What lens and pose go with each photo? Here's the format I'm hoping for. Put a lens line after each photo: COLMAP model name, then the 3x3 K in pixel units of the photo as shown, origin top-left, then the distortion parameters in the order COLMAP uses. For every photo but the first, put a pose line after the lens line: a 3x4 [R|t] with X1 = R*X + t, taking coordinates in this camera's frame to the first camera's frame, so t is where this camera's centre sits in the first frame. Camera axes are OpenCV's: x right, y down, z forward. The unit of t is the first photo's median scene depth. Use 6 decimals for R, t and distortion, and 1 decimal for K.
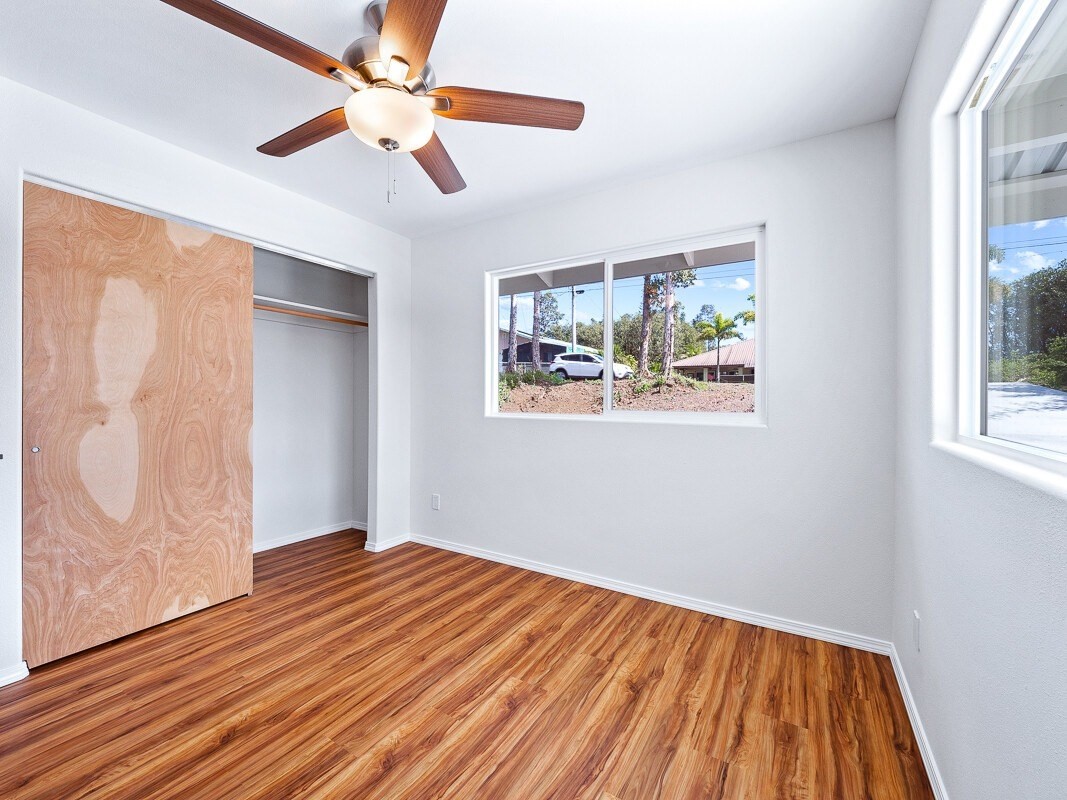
lens RADIAL K [[451.9, 0, 535.6], [0, 451.9, 398.8], [0, 0, 1]] dist [0.000626, -0.003234]
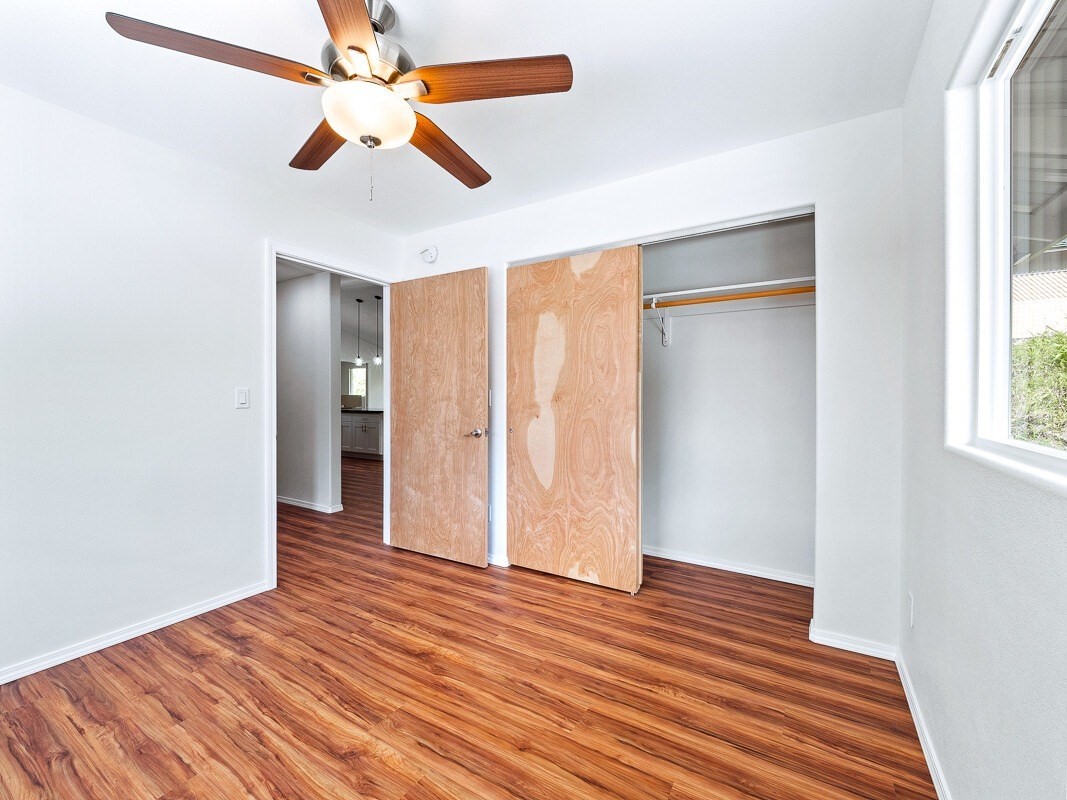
lens RADIAL K [[451.9, 0, 516.6], [0, 451.9, 395.9], [0, 0, 1]] dist [0.000626, -0.003234]
pose [[-0.018493, -0.003946, -0.999821, 0.434275], [-0.002538, 0.999989, -0.003900, -0.005378], [0.999826, 0.002465, -0.018502, 0.868995]]
